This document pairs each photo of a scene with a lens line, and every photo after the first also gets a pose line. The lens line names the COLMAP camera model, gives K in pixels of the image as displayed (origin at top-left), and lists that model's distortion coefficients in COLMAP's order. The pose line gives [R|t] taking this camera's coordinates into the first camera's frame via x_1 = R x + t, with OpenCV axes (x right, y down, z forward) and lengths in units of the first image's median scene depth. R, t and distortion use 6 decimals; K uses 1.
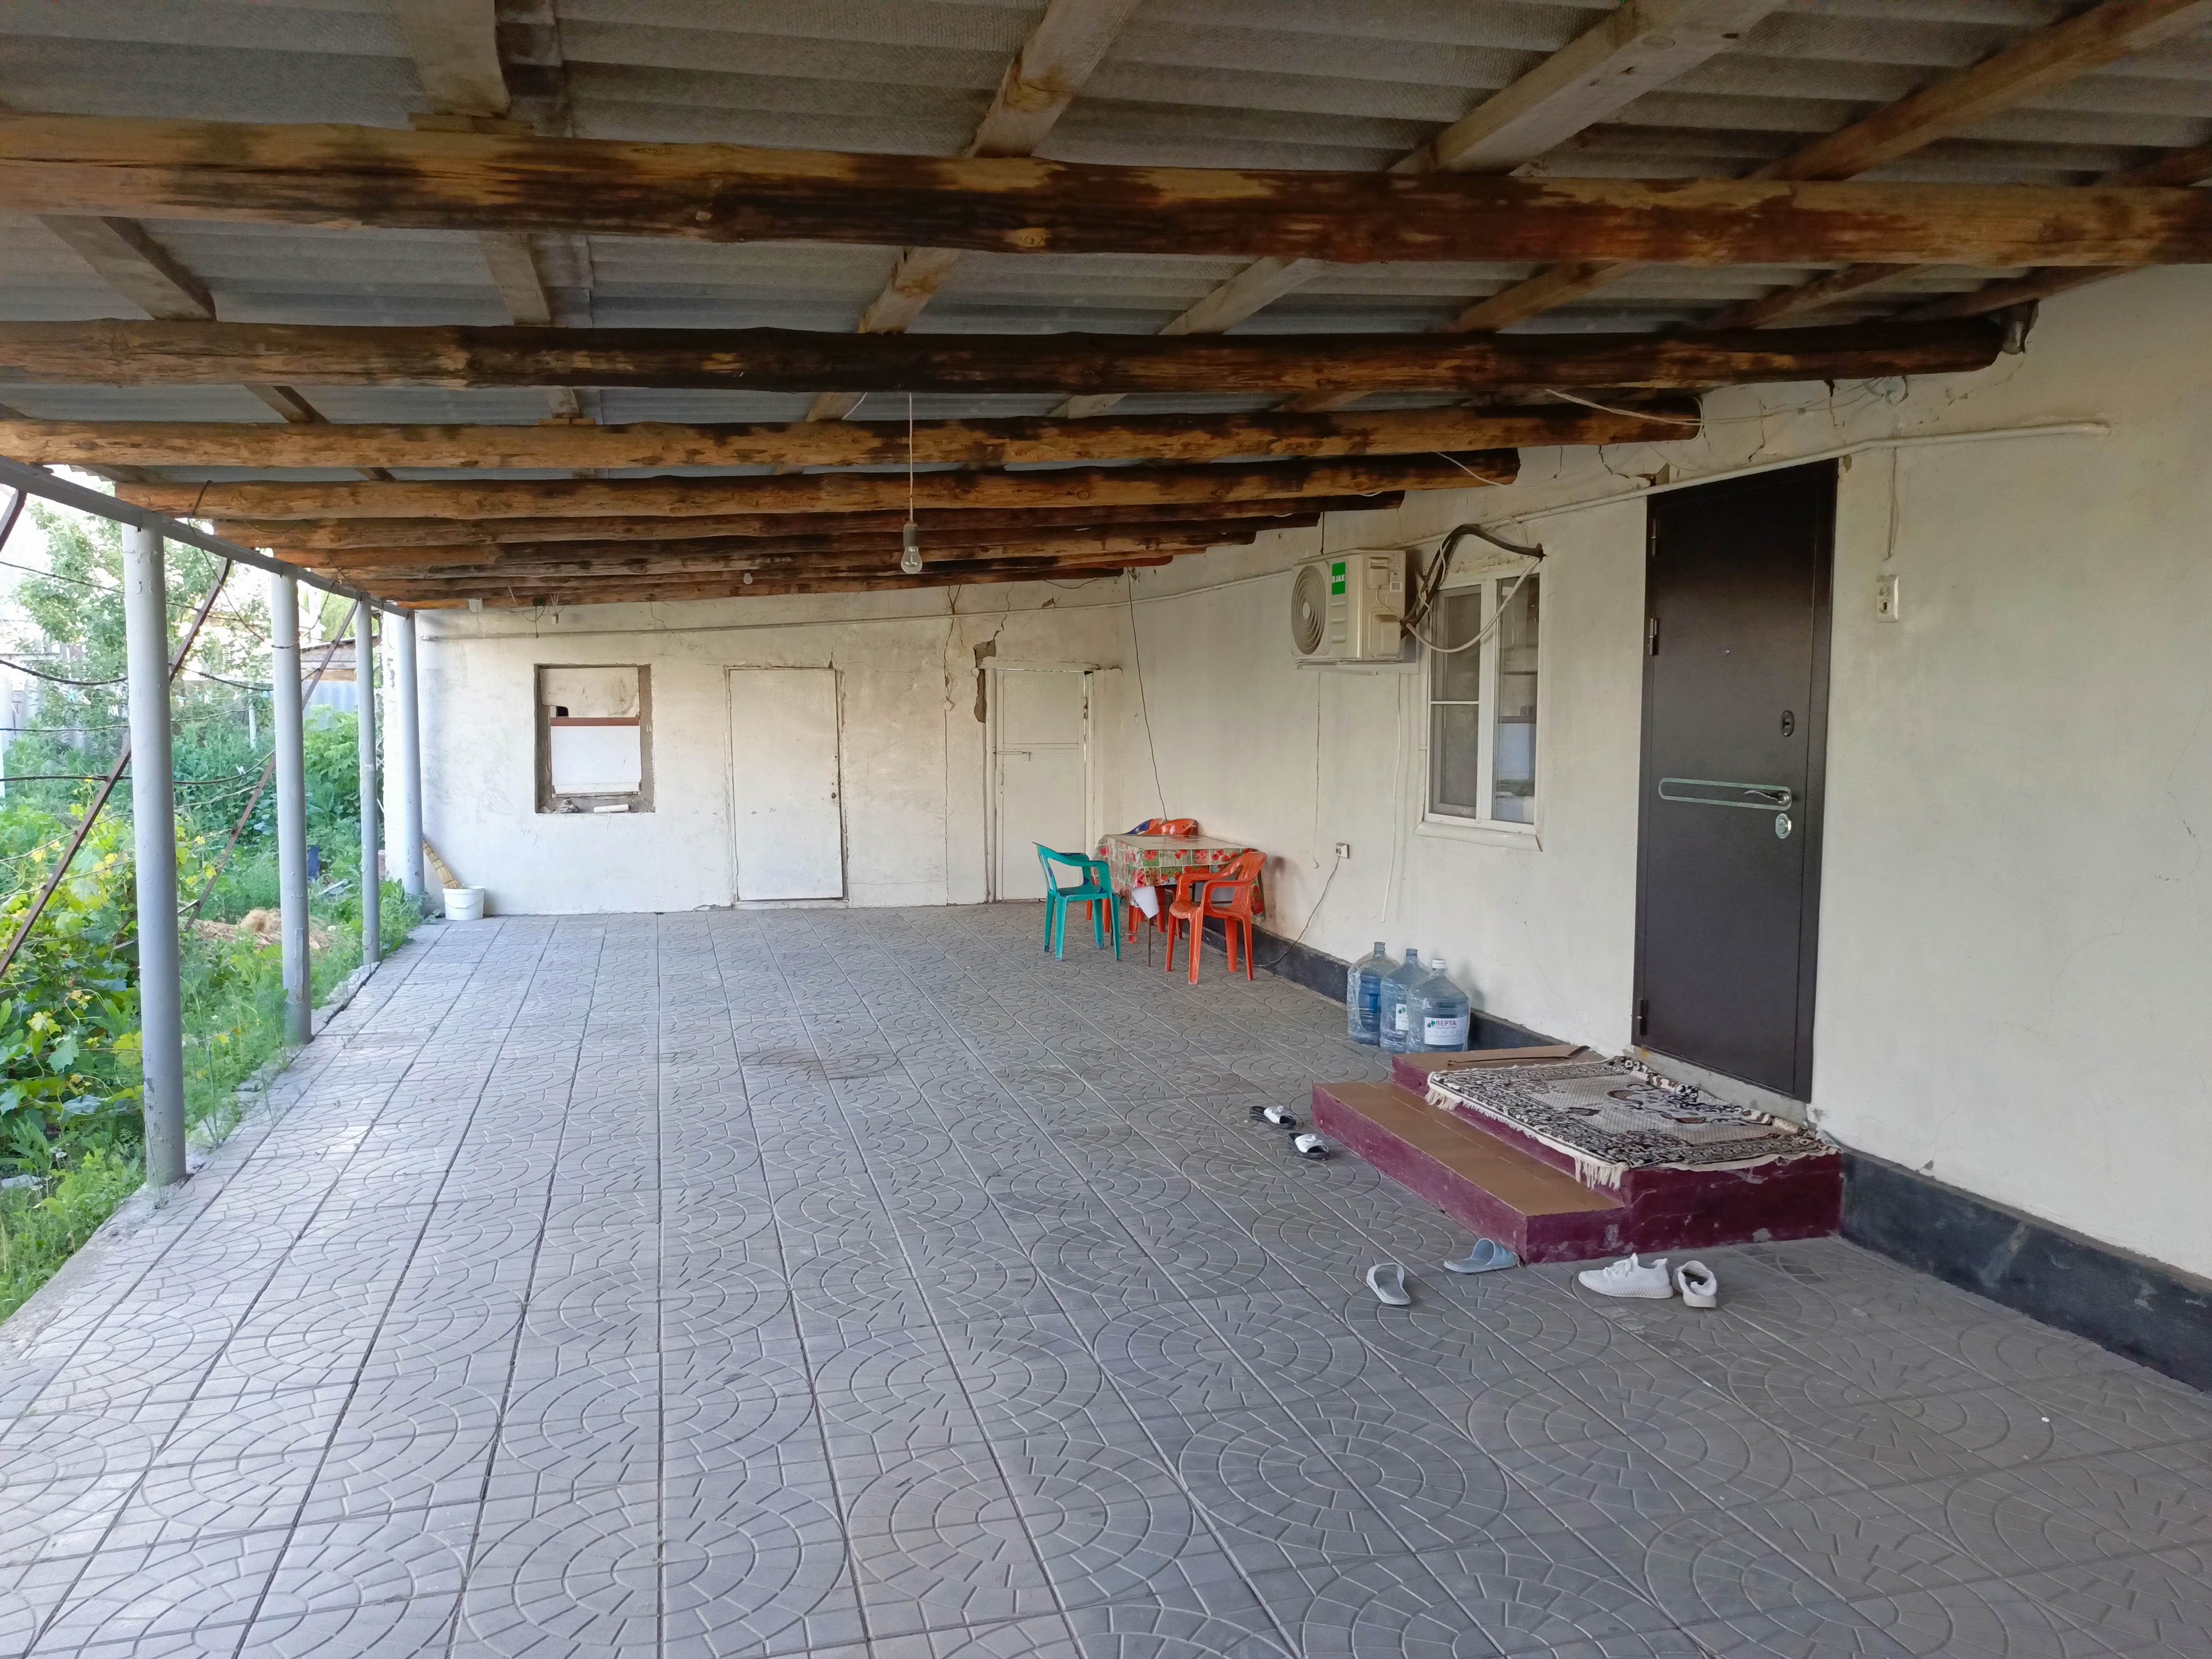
lens RADIAL K [[1609.7, 0, 1096.9], [0, 1609.7, 837.3], [0, 0, 1]] dist [0.024908, 0.004701]
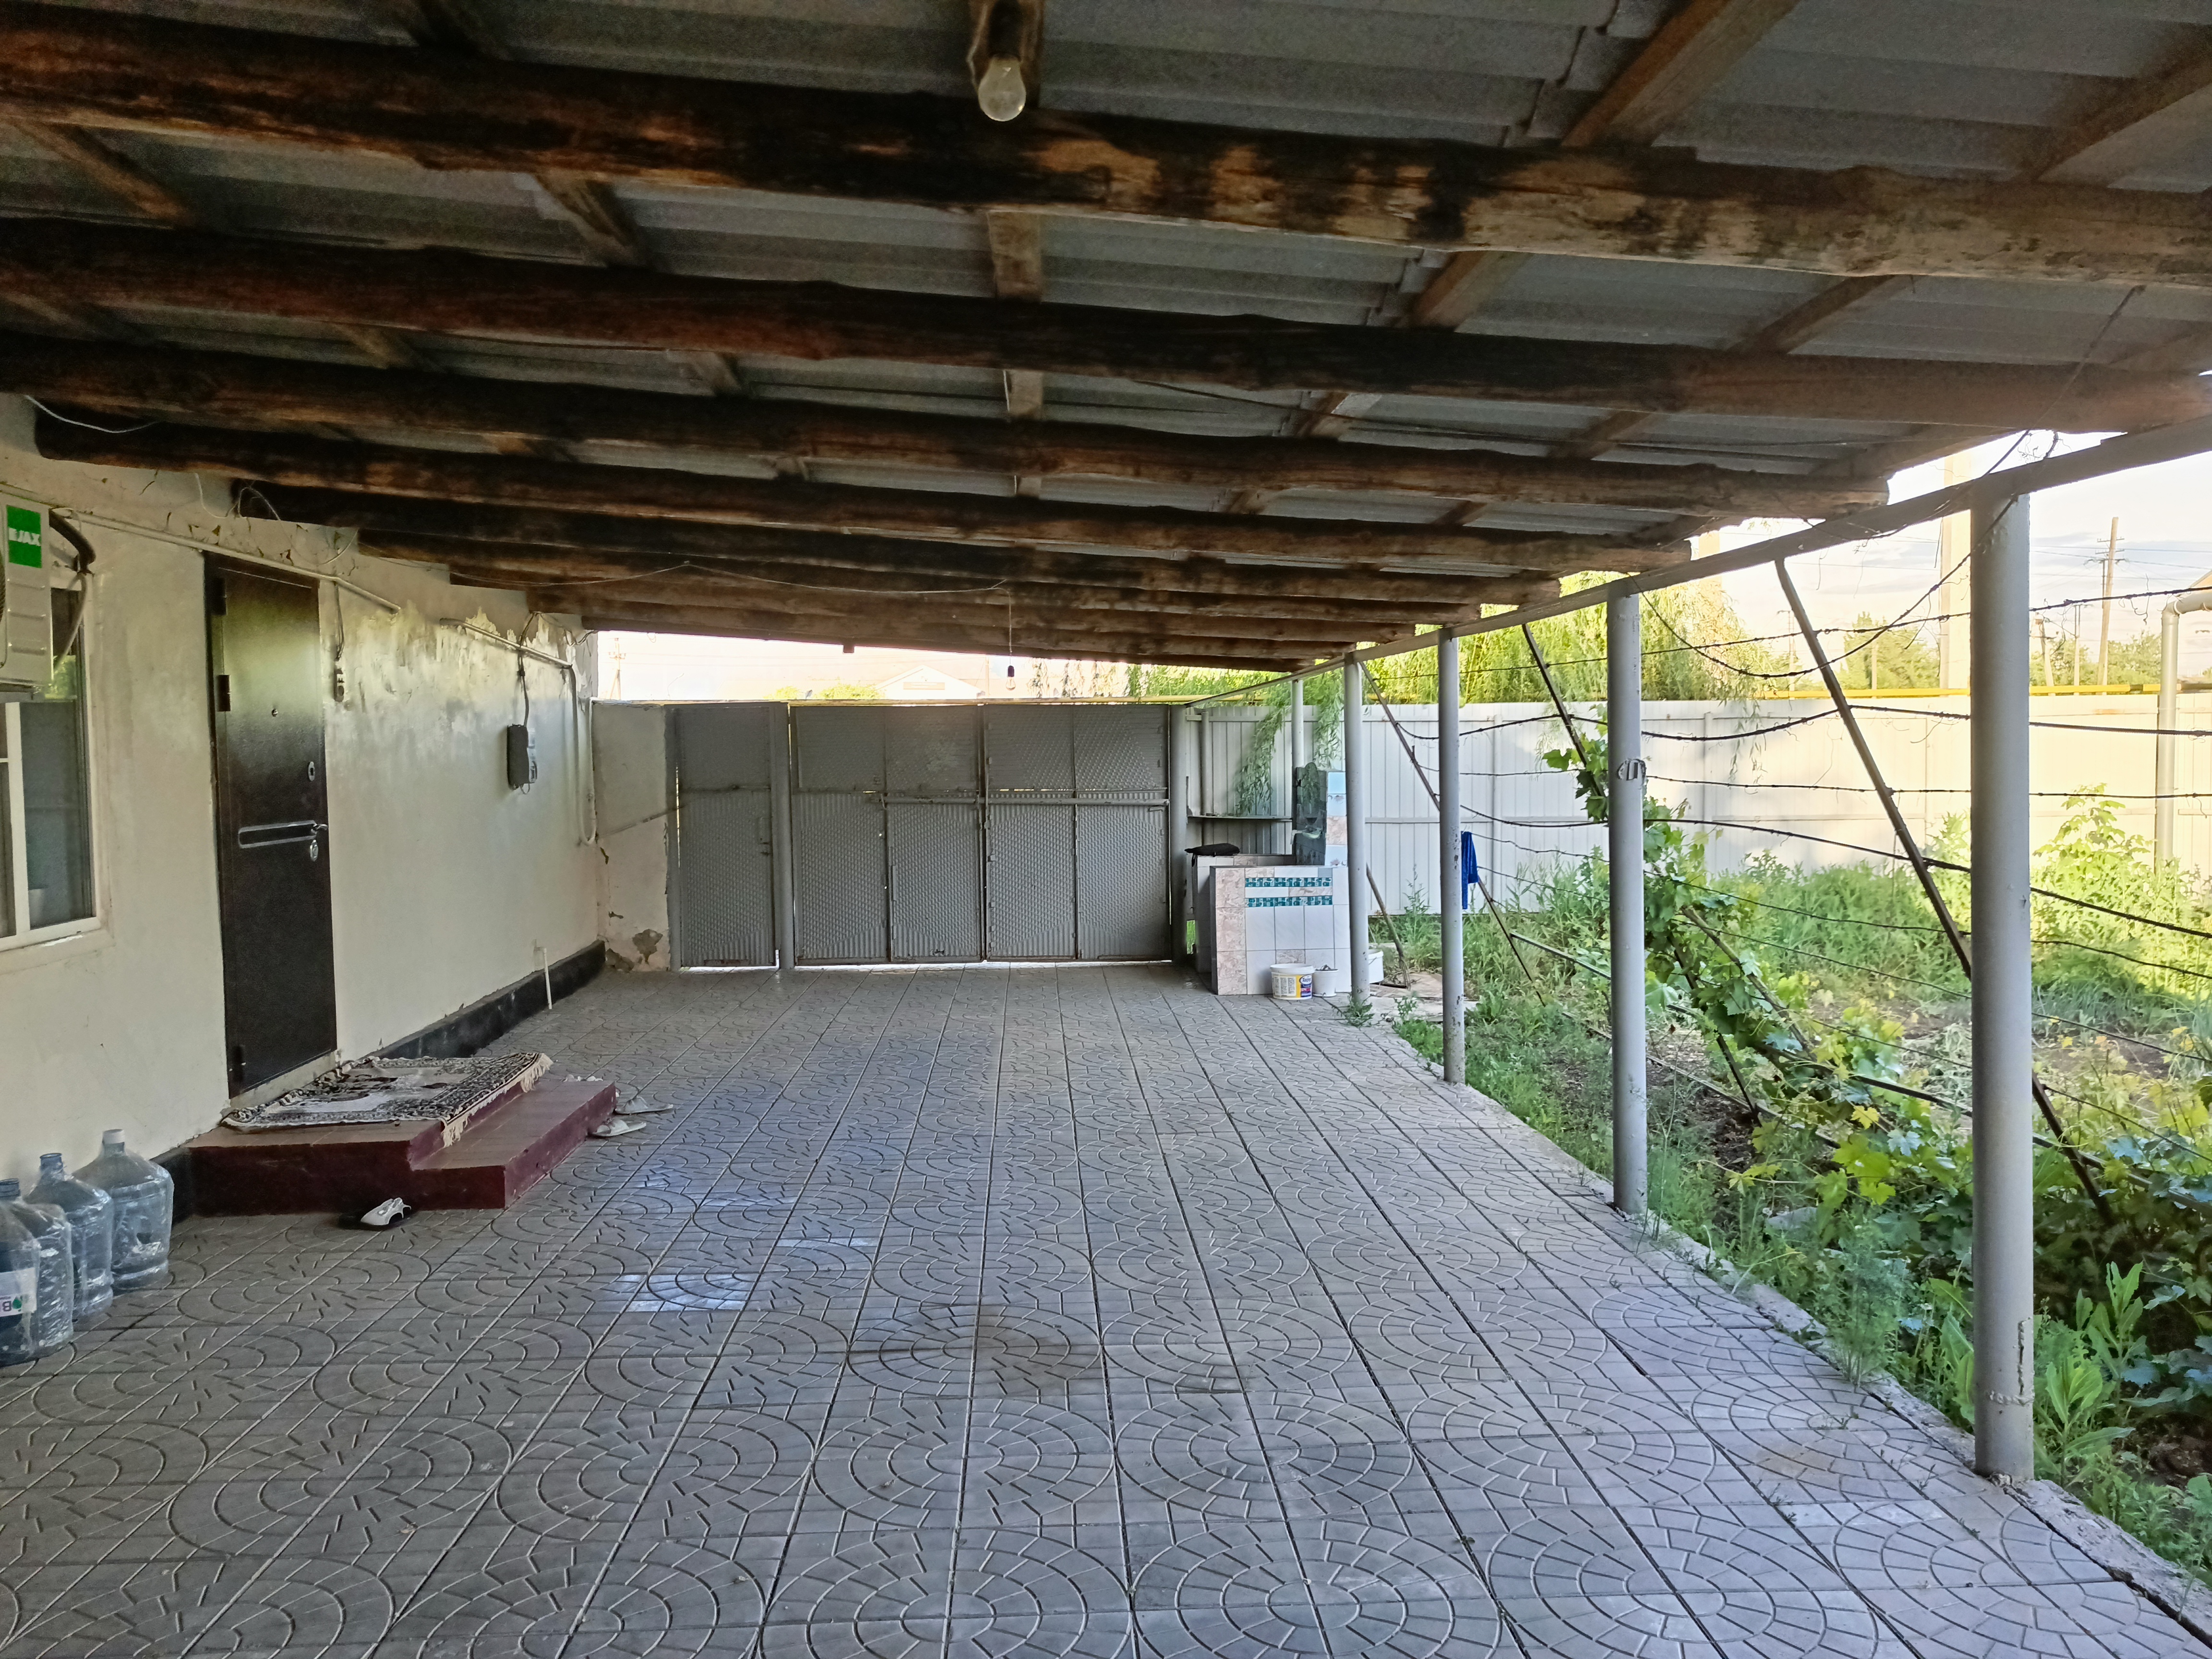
lens RADIAL K [[1609.7, 0, 1096.9], [0, 1609.7, 837.3], [0, 0, 1]] dist [0.024908, 0.004701]
pose [[-0.973851, -0.001216, 0.227186, -0.439020], [0.032834, 0.988734, 0.146036, -0.169594], [-0.224805, 0.149676, -0.962839, 1.917022]]
